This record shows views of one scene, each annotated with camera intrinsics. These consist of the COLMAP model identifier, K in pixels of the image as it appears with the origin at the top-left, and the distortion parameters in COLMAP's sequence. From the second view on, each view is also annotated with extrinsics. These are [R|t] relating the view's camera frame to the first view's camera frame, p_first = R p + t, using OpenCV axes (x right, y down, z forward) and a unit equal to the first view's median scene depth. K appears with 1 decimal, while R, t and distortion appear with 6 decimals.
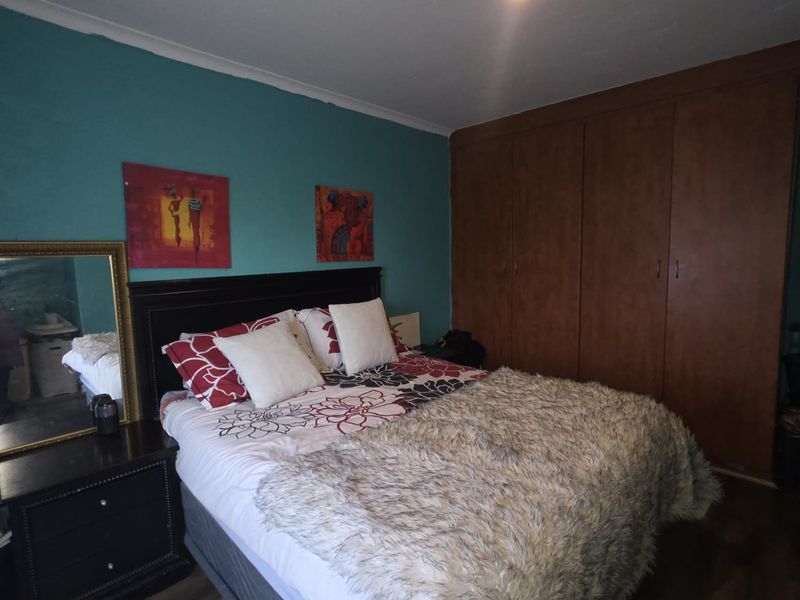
lens RADIAL K [[431.8, 0, 401.8], [0, 431.8, 299.0], [0, 0, 1]] dist [-0.002736, -0.001760]
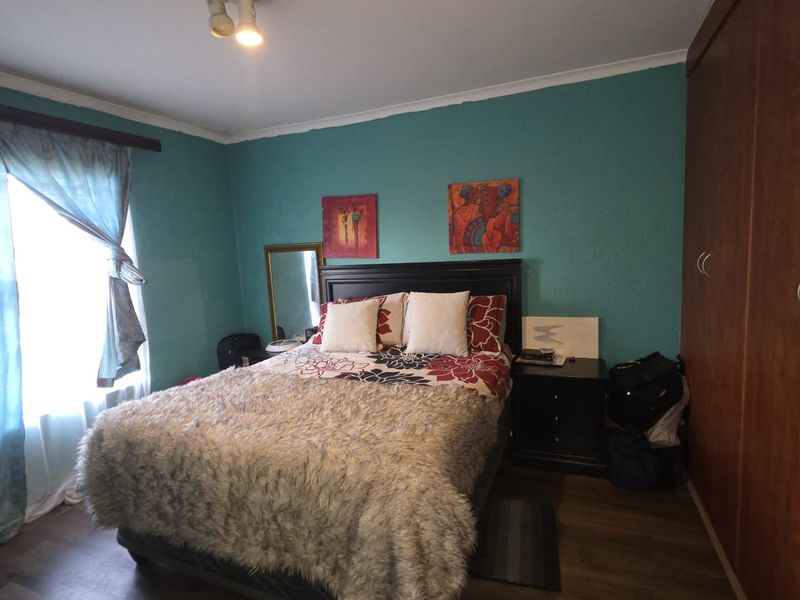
lens RADIAL K [[431.8, 0, 402.1], [0, 431.8, 298.1], [0, 0, 1]] dist [-0.002736, -0.001760]
pose [[0.340035, 0.113021, -0.933597, 0.994914], [-0.066349, 0.993161, 0.096067, -0.086550], [0.938069, 0.029277, 0.345208, 0.616273]]
